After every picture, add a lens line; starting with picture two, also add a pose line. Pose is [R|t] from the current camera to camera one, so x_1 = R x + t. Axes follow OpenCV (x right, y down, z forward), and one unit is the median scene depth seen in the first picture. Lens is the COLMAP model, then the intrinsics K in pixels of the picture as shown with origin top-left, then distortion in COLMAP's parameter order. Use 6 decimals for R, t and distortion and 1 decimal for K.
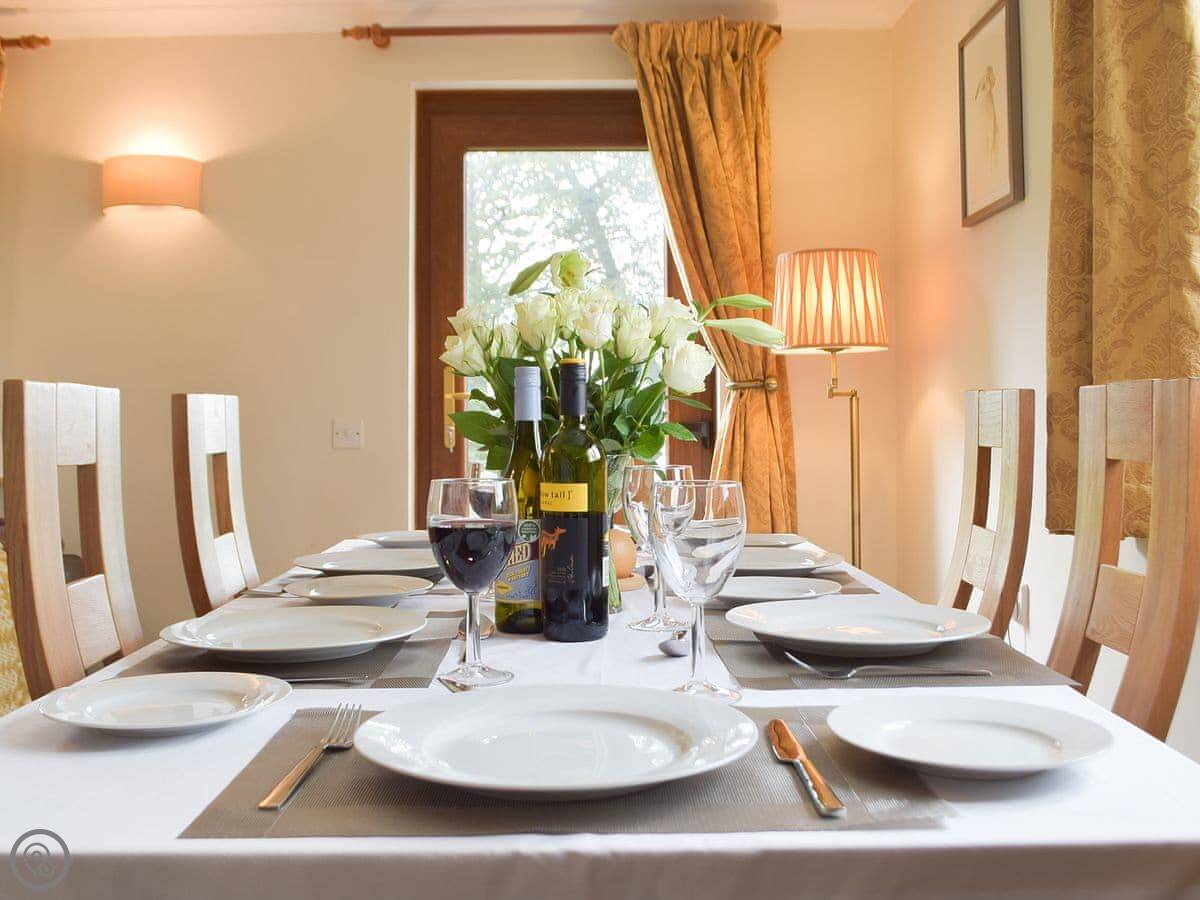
lens RADIAL K [[1250.7, 0, 600.5], [0, 1250.7, 396.9], [0, 0, 1]] dist [-0.104680, 0.005907]
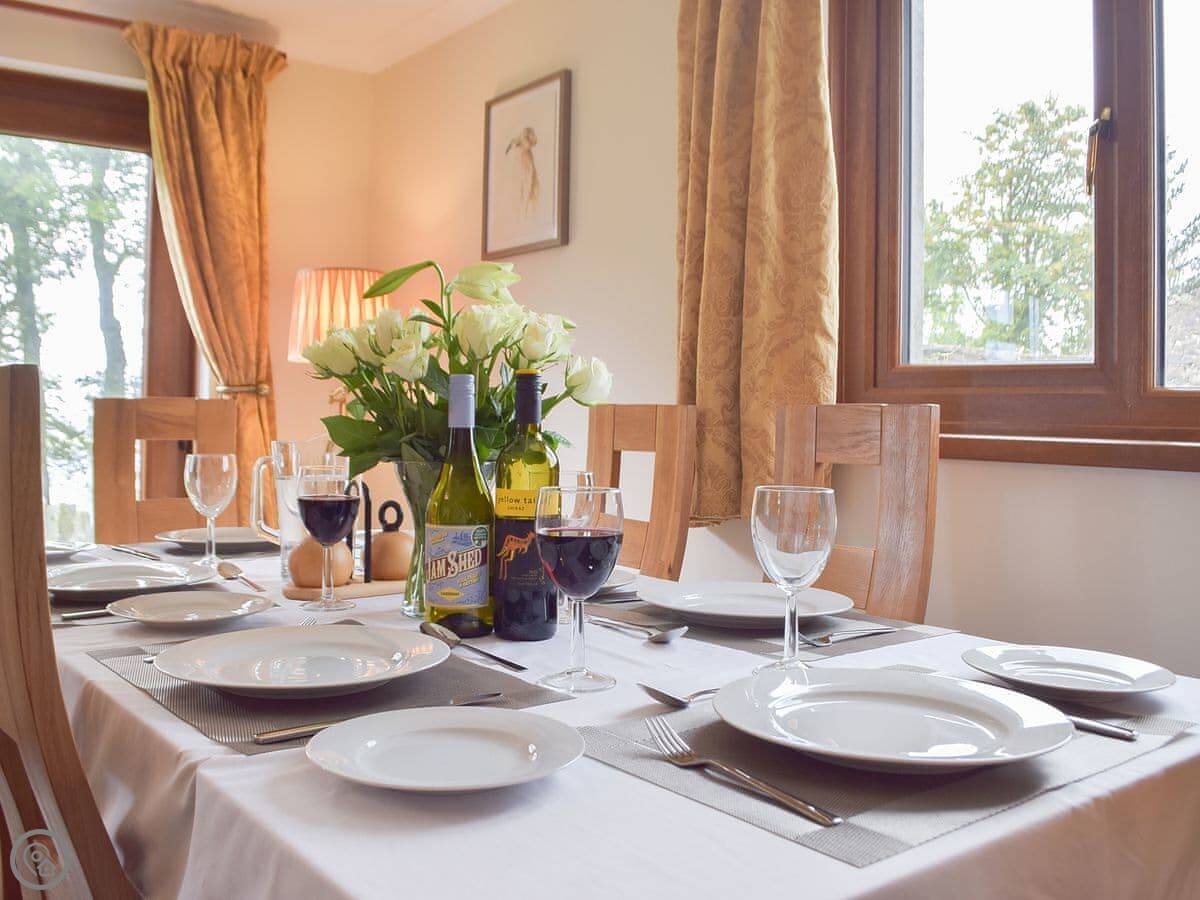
lens RADIAL K [[1099.0, 0, 600.0], [0, 1099.0, 450.0], [0, 0, 1]] dist [-0.120871, 0.003671]
pose [[0.784731, -0.000760, 0.619836, -0.215177], [-0.026927, 0.999013, 0.035315, 0.001070], [-0.619251, -0.044403, 0.783936, 0.097621]]
